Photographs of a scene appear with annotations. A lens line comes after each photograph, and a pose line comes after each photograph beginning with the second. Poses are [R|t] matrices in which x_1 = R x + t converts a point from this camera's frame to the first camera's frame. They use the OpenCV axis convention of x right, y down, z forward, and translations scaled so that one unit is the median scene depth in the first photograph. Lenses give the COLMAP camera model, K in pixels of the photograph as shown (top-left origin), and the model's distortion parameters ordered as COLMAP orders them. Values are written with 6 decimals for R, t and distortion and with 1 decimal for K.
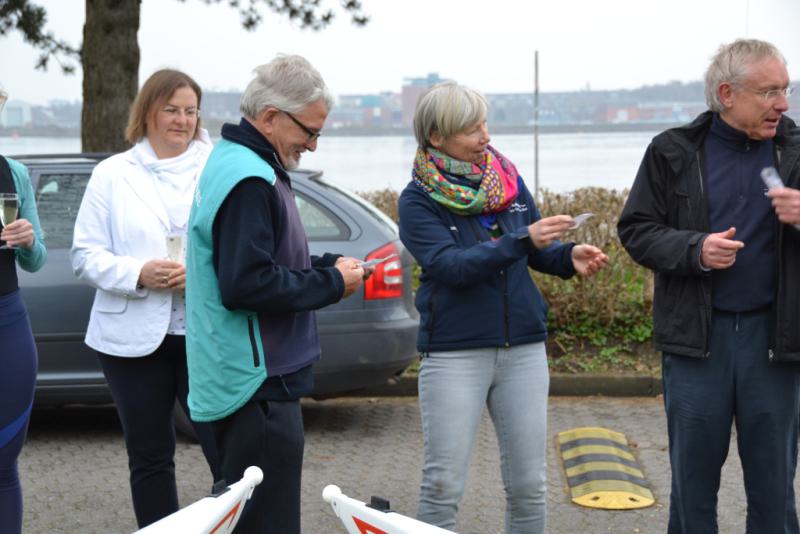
lens RADIAL K [[1809.6, 0, 400.7], [0, 1809.6, 286.5], [0, 0, 1]] dist [0.433434, 0.448370]
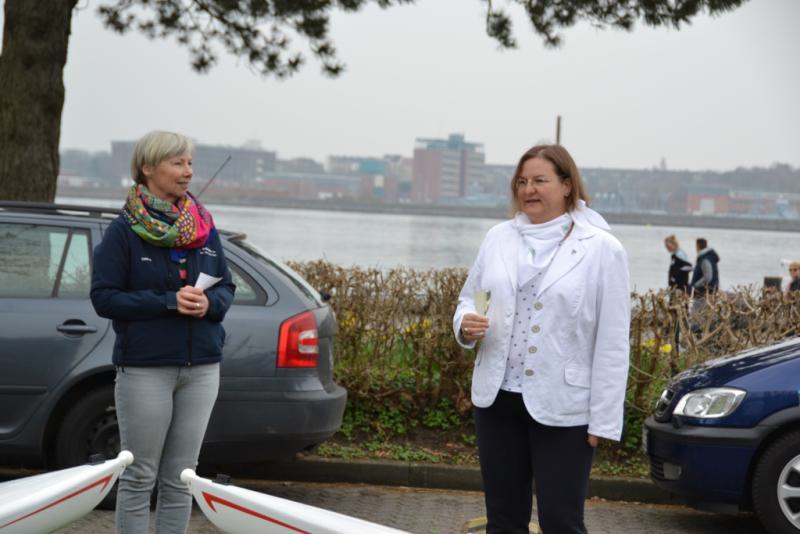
lens RADIAL K [[2464.3, 0, 398.2], [0, 2464.3, 289.4], [0, 0, 1]] dist [0.730200, 0.957128]
pose [[0.998203, 0.059759, -0.004503, 0.020301], [-0.059913, 0.996823, -0.052486, 0.013061], [0.001352, 0.052662, 0.998611, -0.135236]]
